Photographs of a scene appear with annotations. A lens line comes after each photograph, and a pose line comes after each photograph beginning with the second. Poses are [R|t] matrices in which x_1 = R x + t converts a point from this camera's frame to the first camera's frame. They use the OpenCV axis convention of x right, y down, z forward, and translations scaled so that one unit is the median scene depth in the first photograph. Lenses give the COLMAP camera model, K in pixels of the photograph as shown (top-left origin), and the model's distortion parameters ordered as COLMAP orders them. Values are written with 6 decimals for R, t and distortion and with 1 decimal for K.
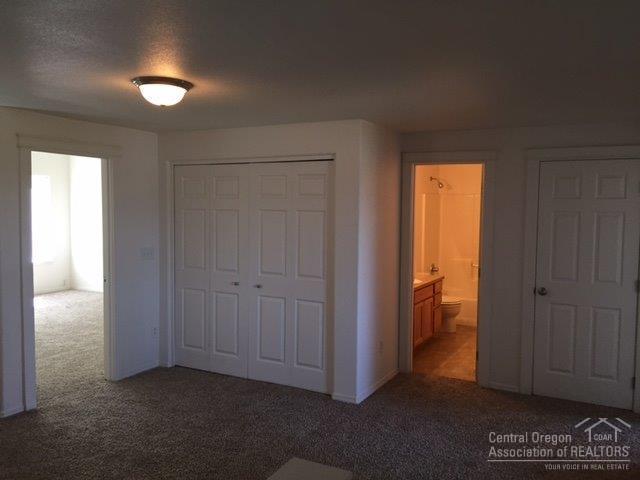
lens RADIAL K [[546.1, 0, 320.1], [0, 546.1, 241.1], [0, 0, 1]] dist [0.064579, -0.066535]
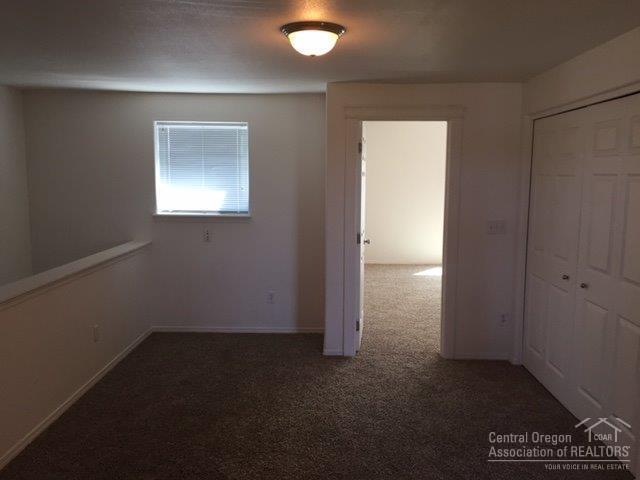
lens RADIAL K [[546.1, 0, 319.3], [0, 546.1, 239.0], [0, 0, 1]] dist [0.064579, -0.066535]
pose [[0.462128, 0.096430, -0.881555, 0.395789], [-0.055498, 0.995267, 0.079776, -0.014674], [0.885075, 0.012058, 0.465292, 0.433453]]
